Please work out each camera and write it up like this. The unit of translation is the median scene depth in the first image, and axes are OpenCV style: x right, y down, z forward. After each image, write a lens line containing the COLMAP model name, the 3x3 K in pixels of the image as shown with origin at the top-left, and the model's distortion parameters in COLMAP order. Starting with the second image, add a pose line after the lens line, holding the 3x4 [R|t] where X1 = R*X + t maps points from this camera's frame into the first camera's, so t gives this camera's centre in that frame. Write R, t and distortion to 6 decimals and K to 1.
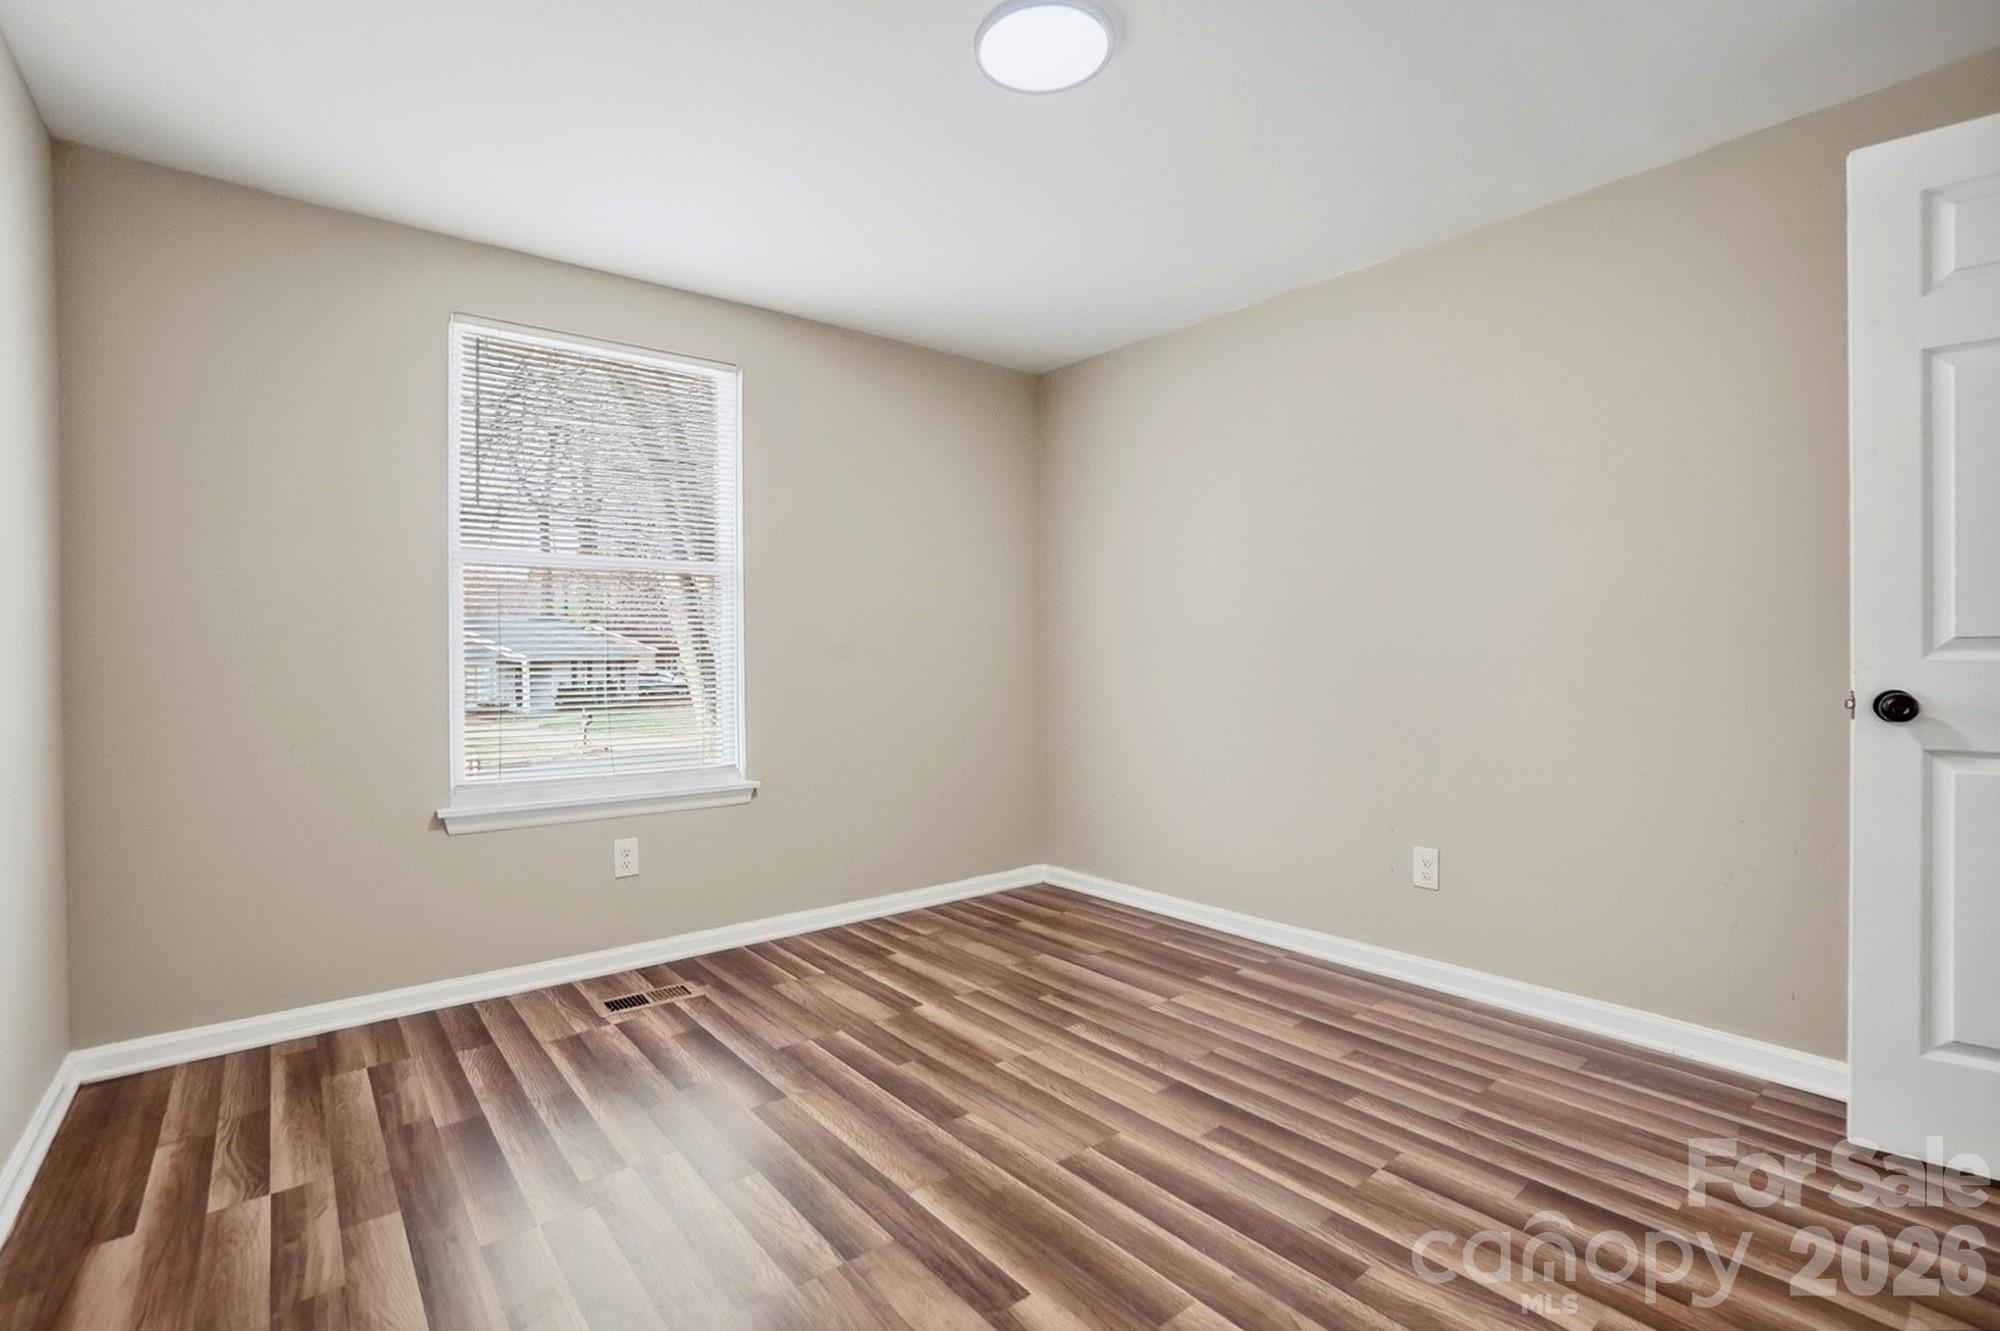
lens RADIAL K [[916.4, 0, 983.0], [0, 916.4, 666.5], [0, 0, 1]] dist [-0.050691, 0.017406]
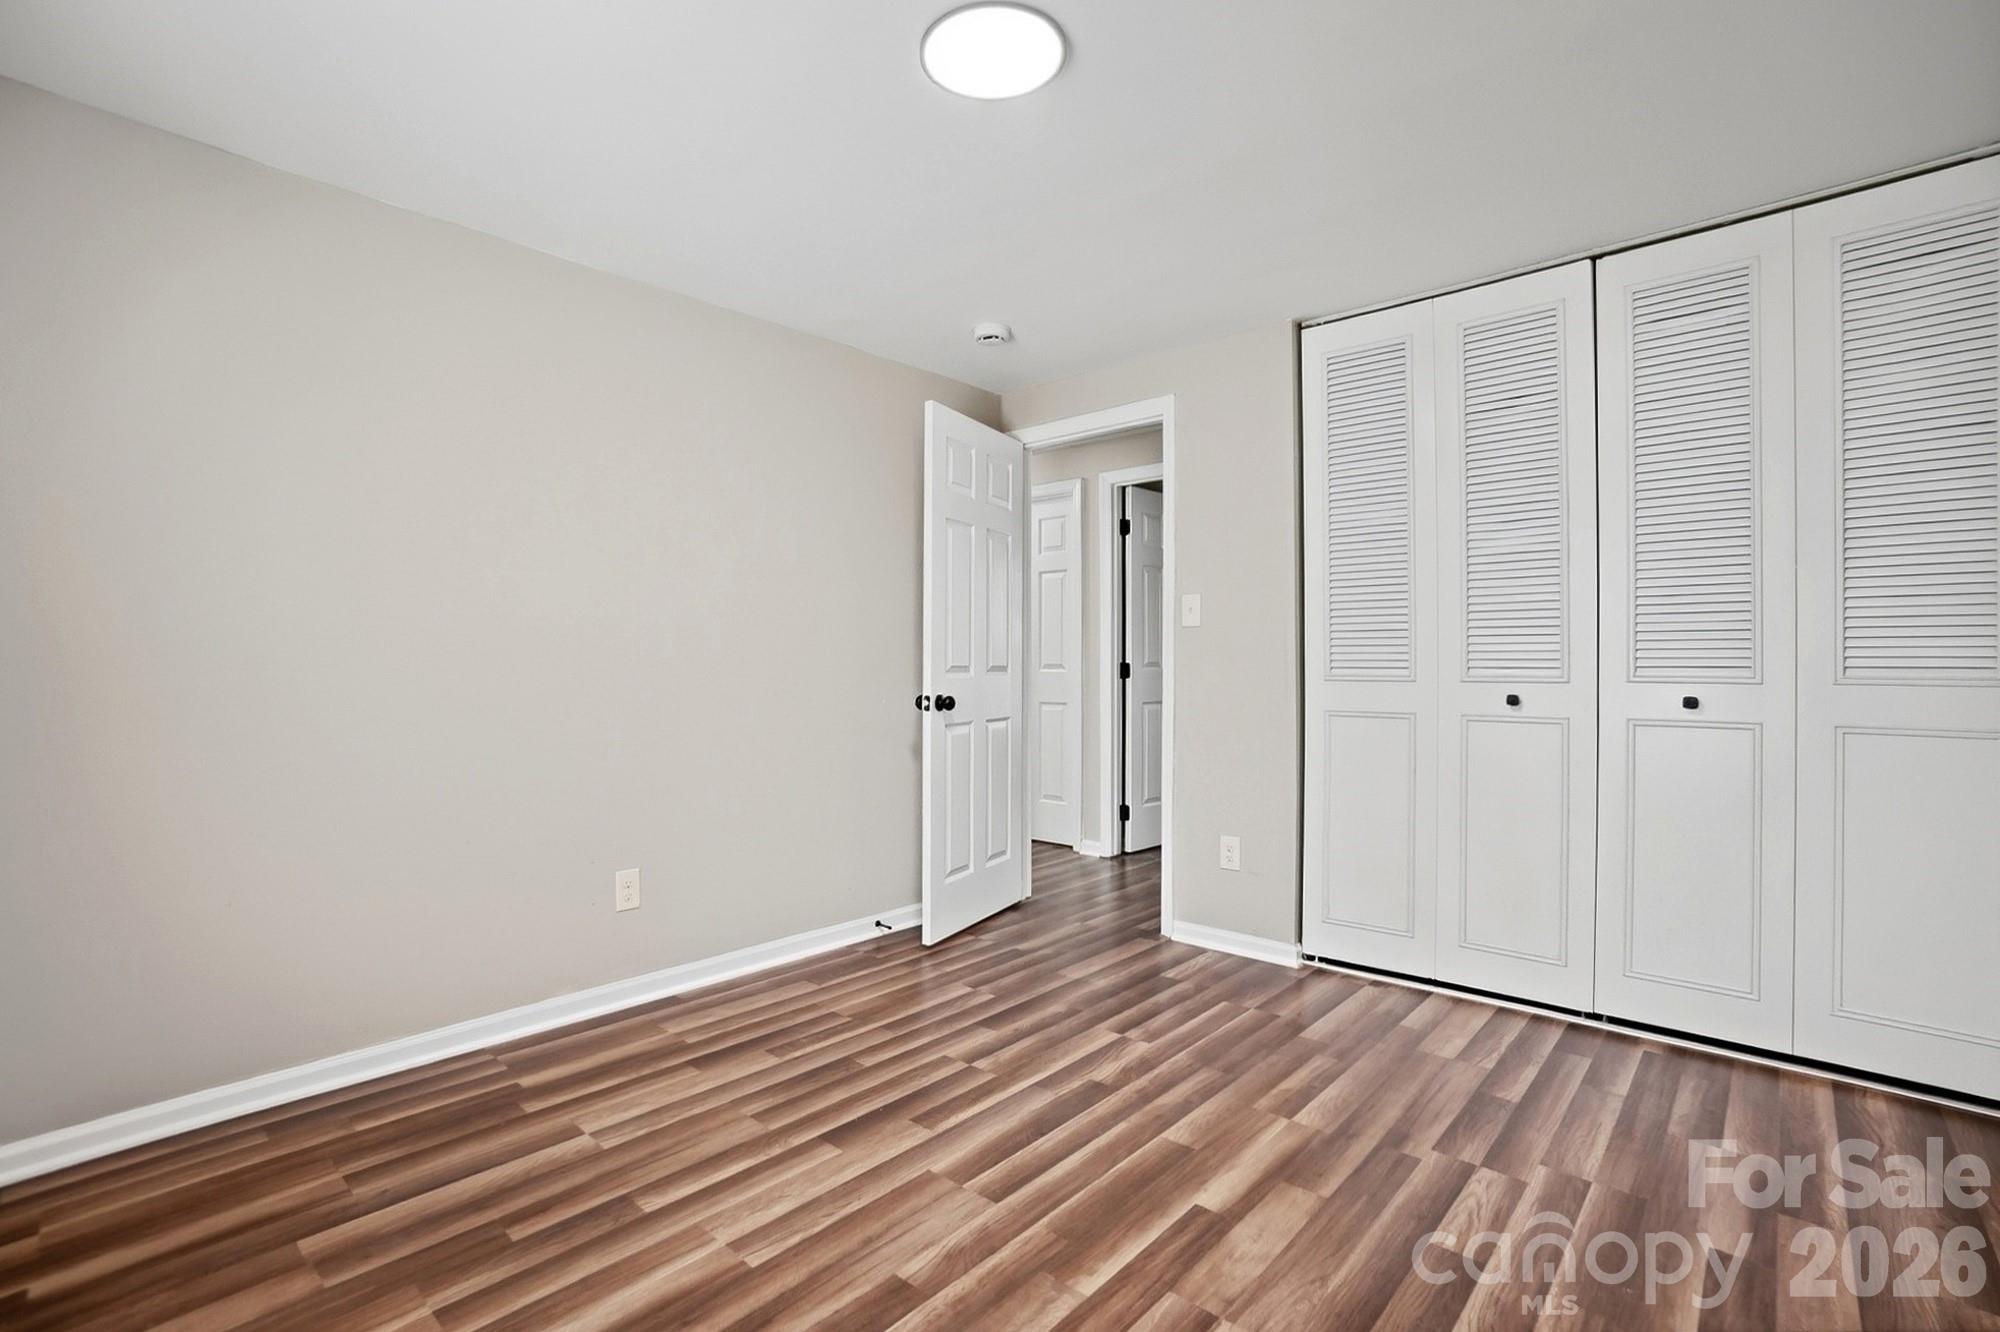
lens RADIAL K [[916.4, 0, 998.2], [0, 916.4, 655.5], [0, 0, 1]] dist [-0.050691, 0.017406]
pose [[-0.164011, 0.016151, 0.986326, -0.716257], [0.016882, 0.999765, -0.013563, -0.021275], [-0.986314, 0.014427, -0.164245, 0.931100]]
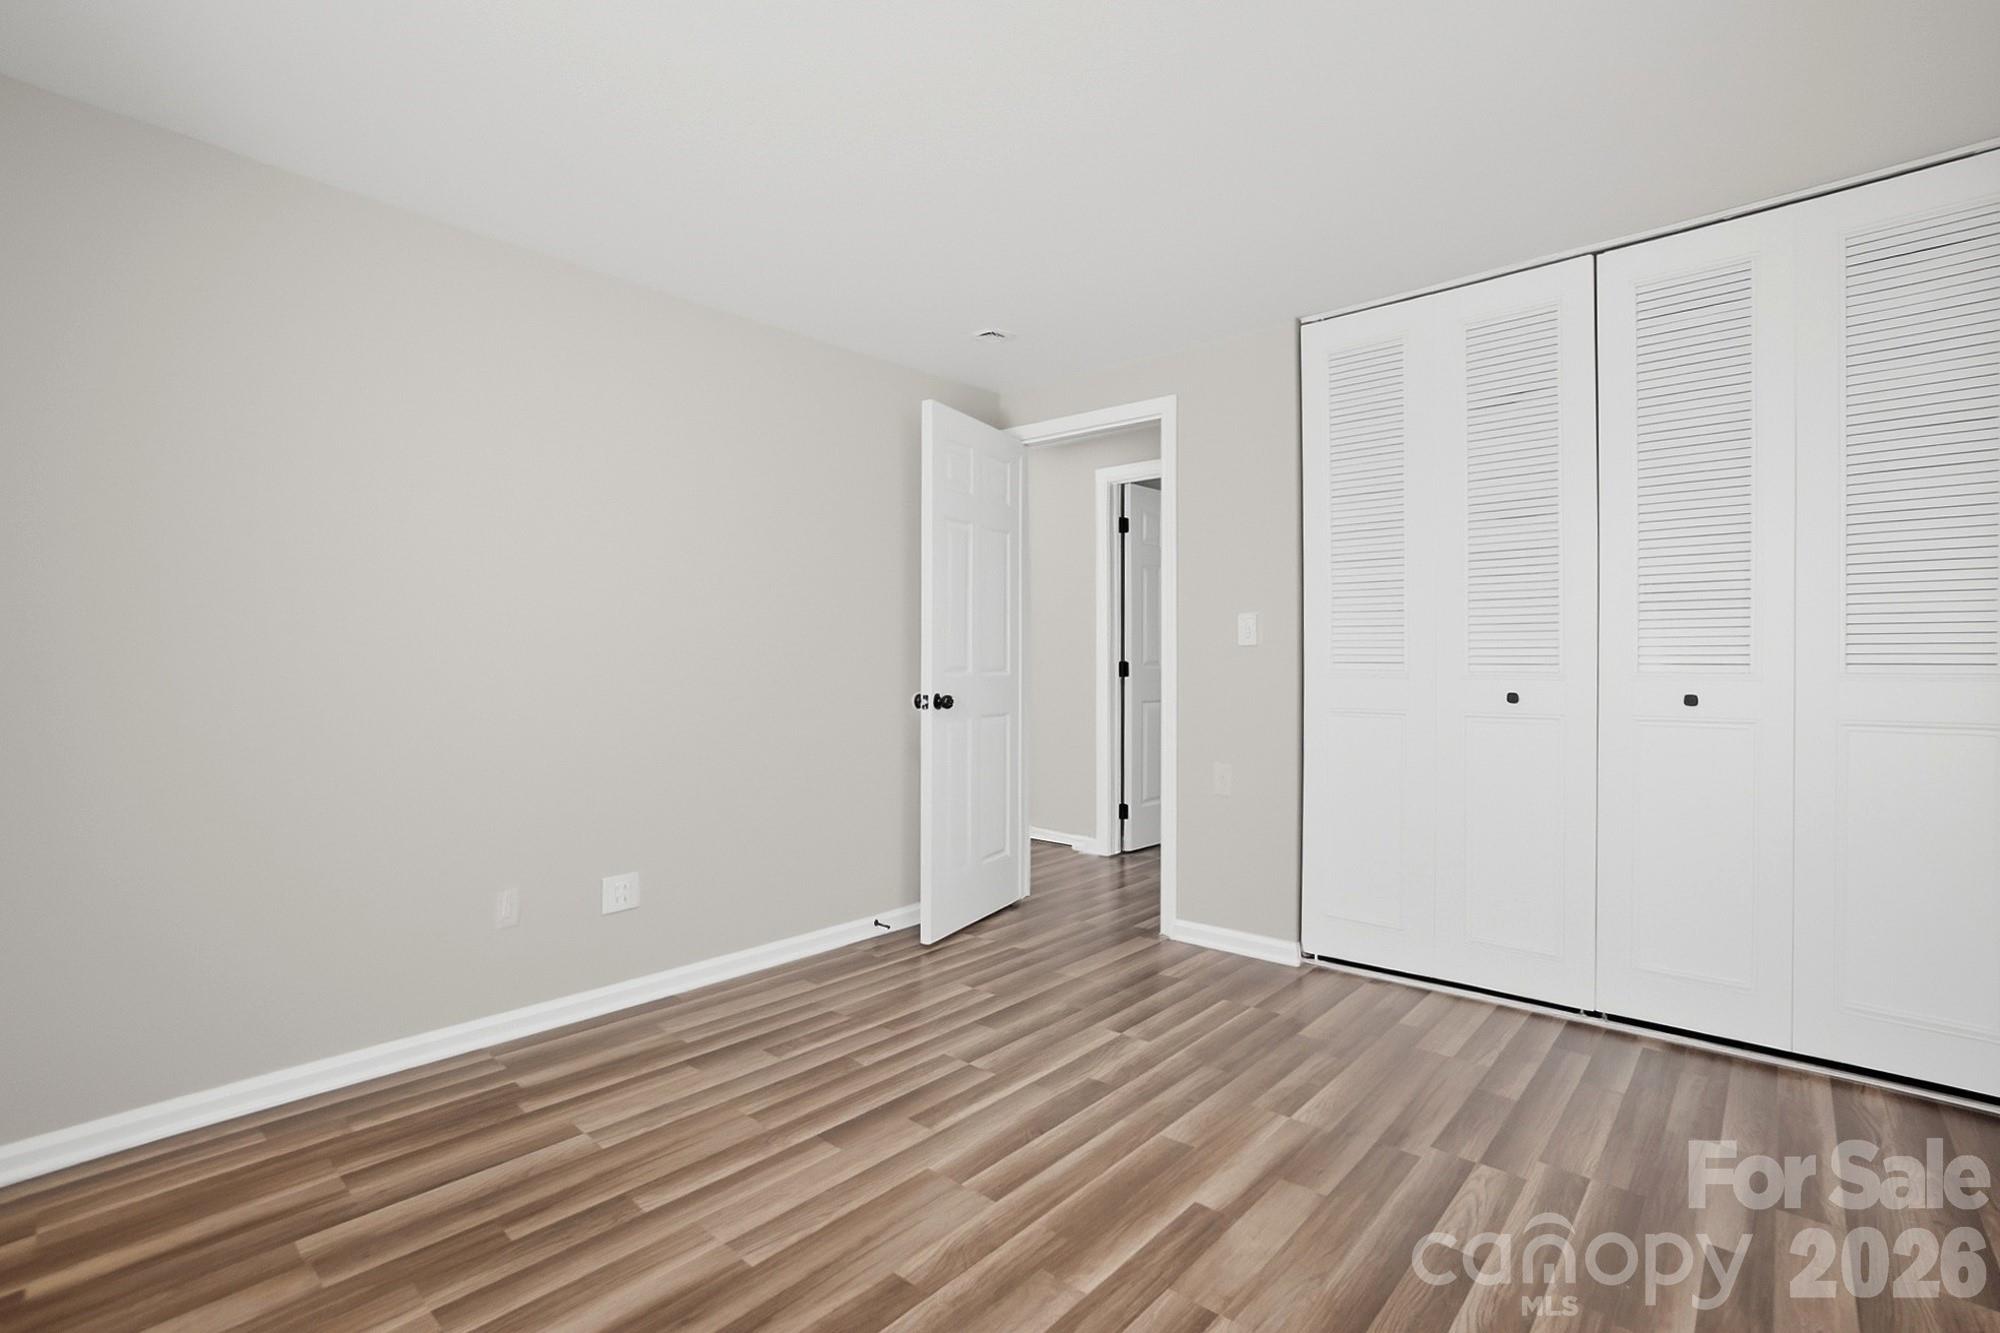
lens RADIAL K [[916.4, 0, 998.8], [0, 916.4, 660.7], [0, 0, 1]] dist [-0.050691, 0.017406]
pose [[-0.164119, 0.009382, 0.986396, -0.713857], [0.018430, 0.999809, -0.006443, -0.021149], [-0.986268, 0.017122, -0.164261, 0.928404]]
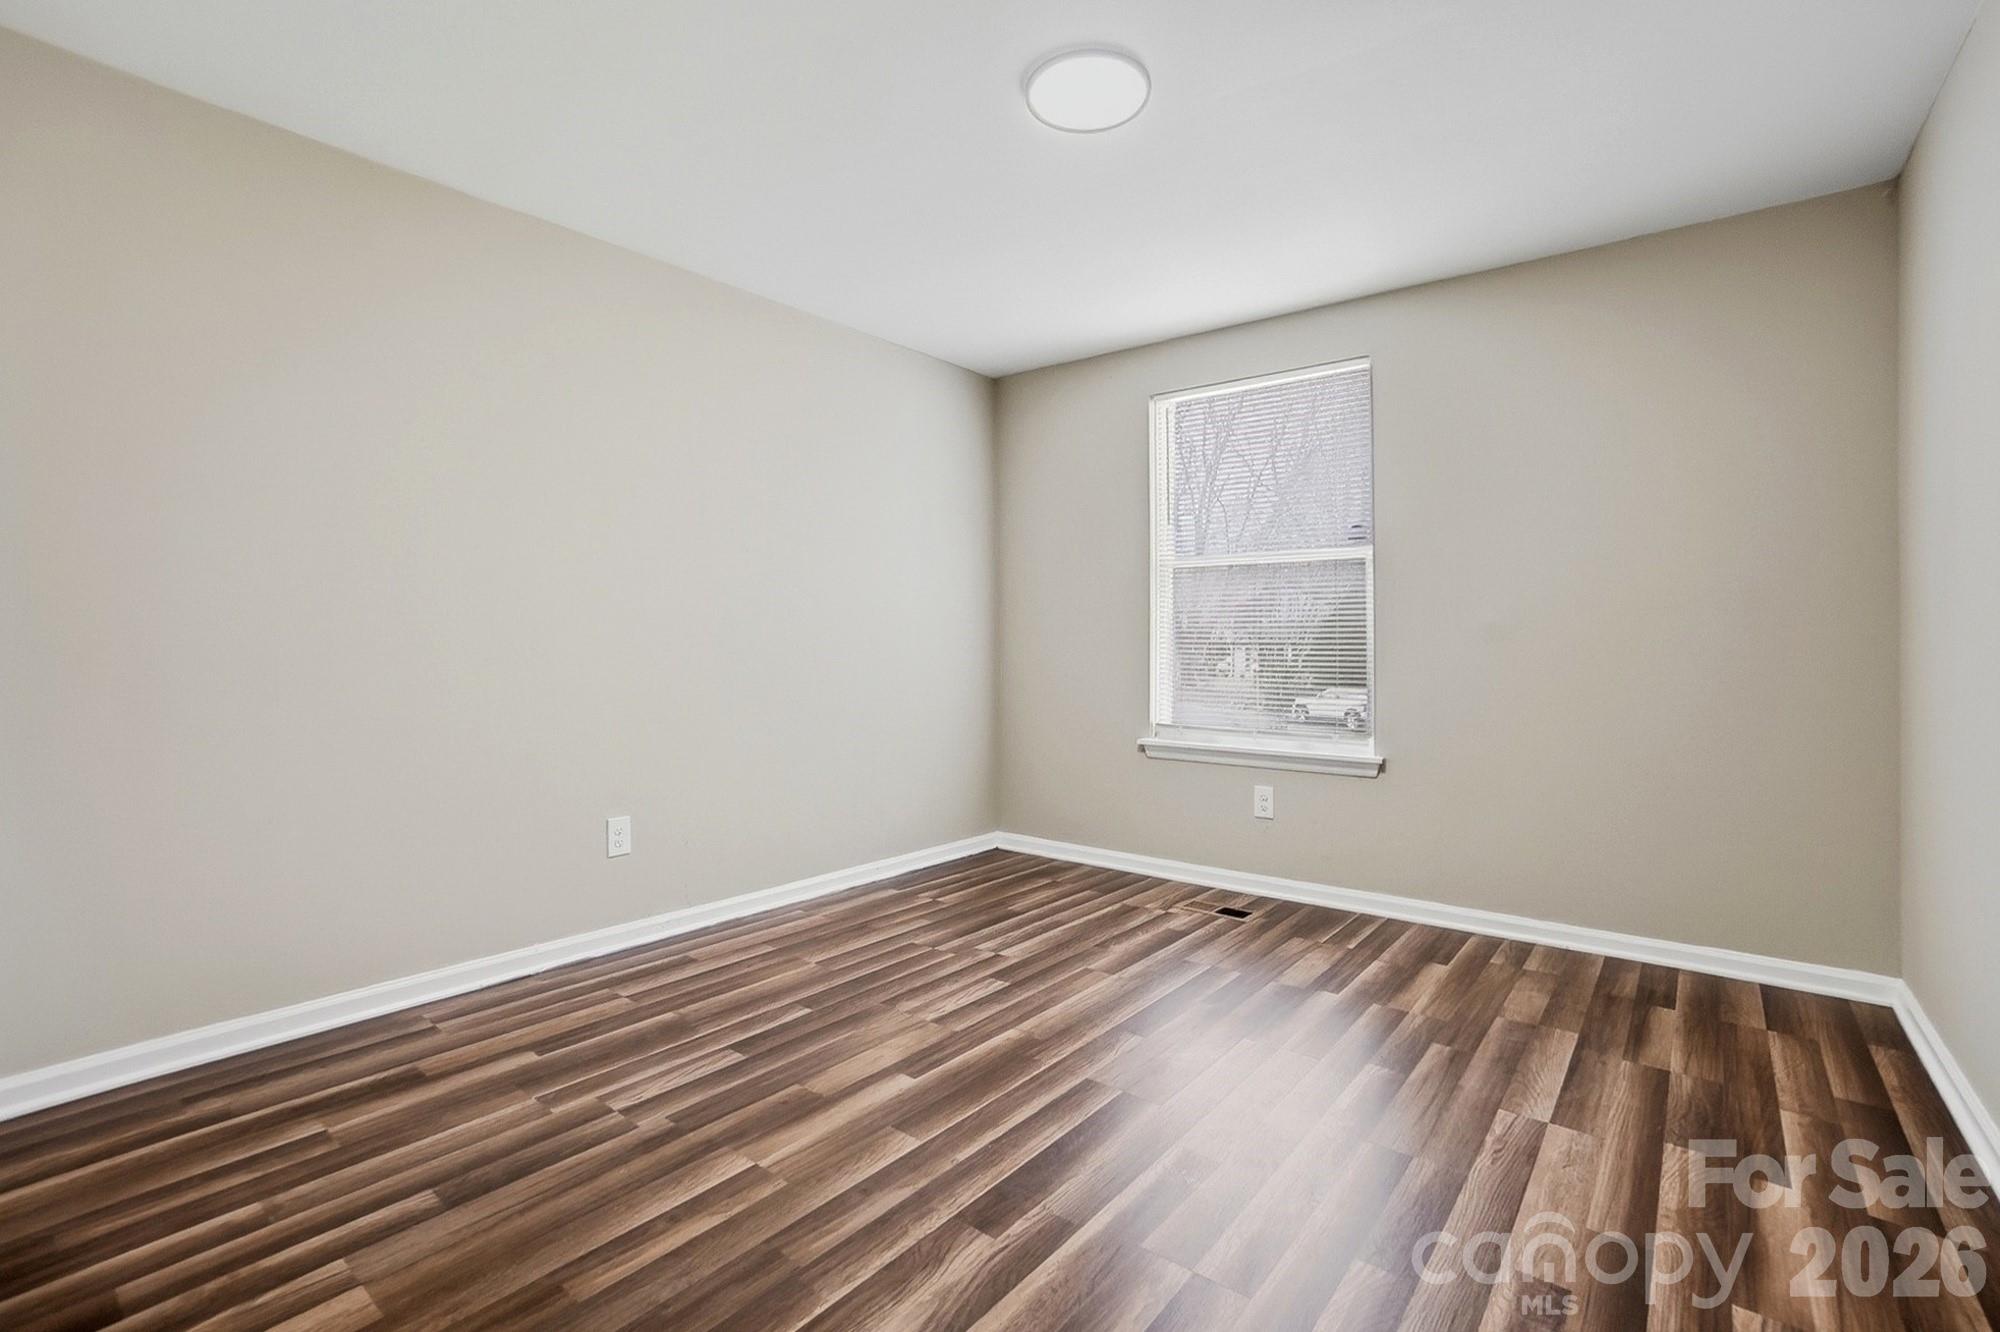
lens RADIAL K [[916.4, 0, 988.4], [0, 916.4, 646.8], [0, 0, 1]] dist [-0.050691, 0.017406]
pose [[0.209213, 0.011305, -0.977805, 0.938037], [-0.018874, 0.999794, 0.007521, 0.004179], [0.977688, 0.016882, 0.209383, 0.512941]]
